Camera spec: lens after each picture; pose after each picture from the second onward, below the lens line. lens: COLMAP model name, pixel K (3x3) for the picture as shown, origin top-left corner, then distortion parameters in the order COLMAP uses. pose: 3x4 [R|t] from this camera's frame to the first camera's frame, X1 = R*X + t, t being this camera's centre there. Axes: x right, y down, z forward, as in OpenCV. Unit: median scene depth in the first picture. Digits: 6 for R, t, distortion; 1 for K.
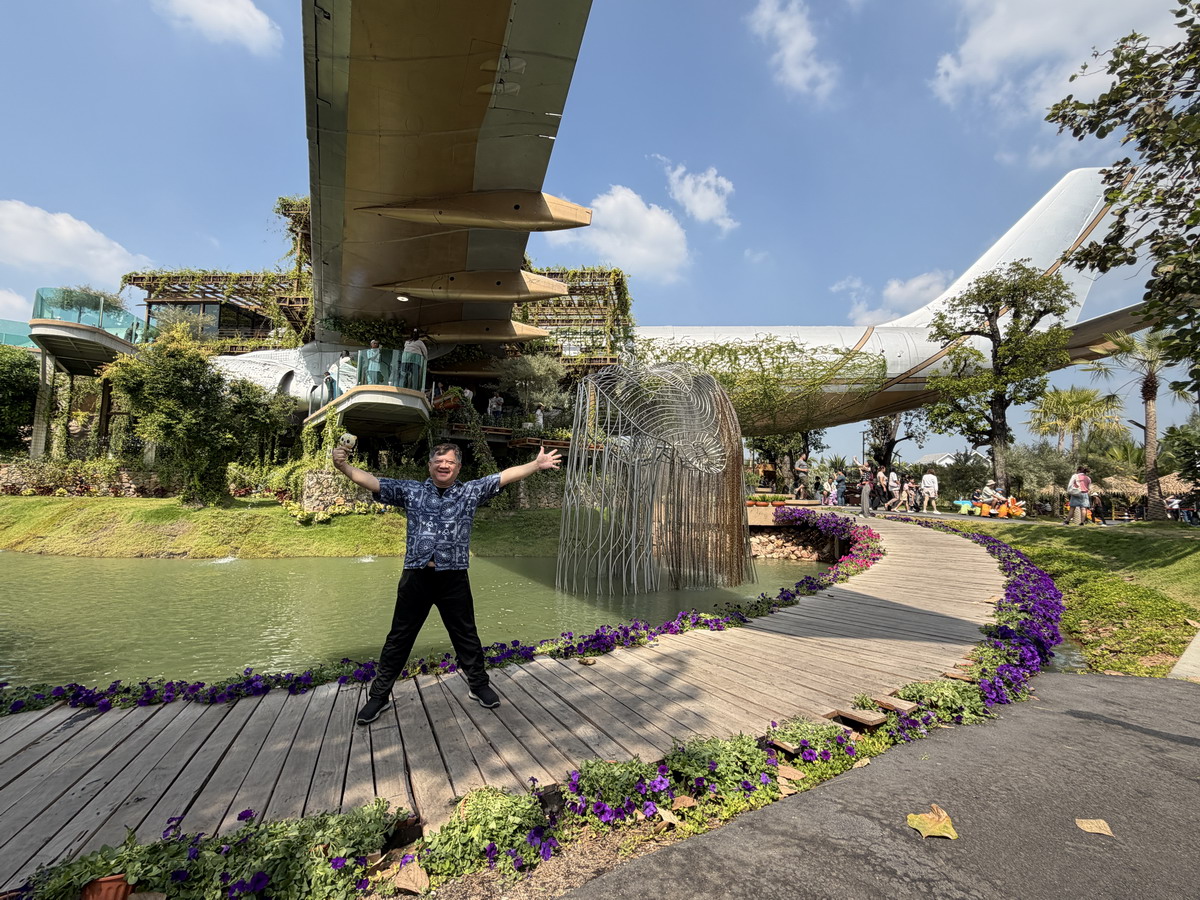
lens RADIAL K [[547.0, 0, 600.0], [0, 547.0, 450.0], [0, 0, 1]] dist [-0.000287, -0.000171]
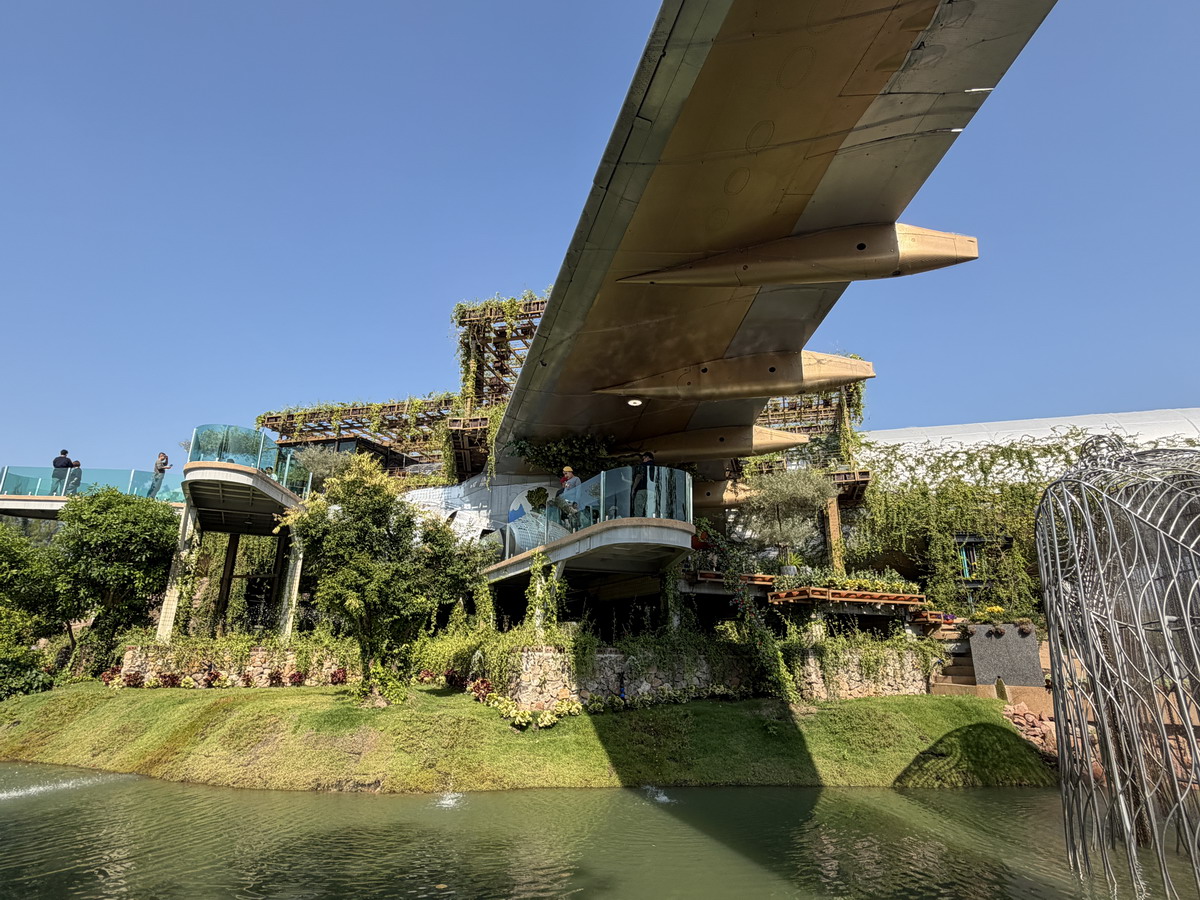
lens RADIAL K [[655.7, 0, 600.0], [0, 655.7, 450.0], [0, 0, 1]] dist [0.002598, 0.000251]
pose [[0.984862, -0.069838, -0.158651, -0.169494], [0.031776, 0.972476, -0.230825, -0.006393], [0.170405, 0.222289, 0.959974, 0.095378]]
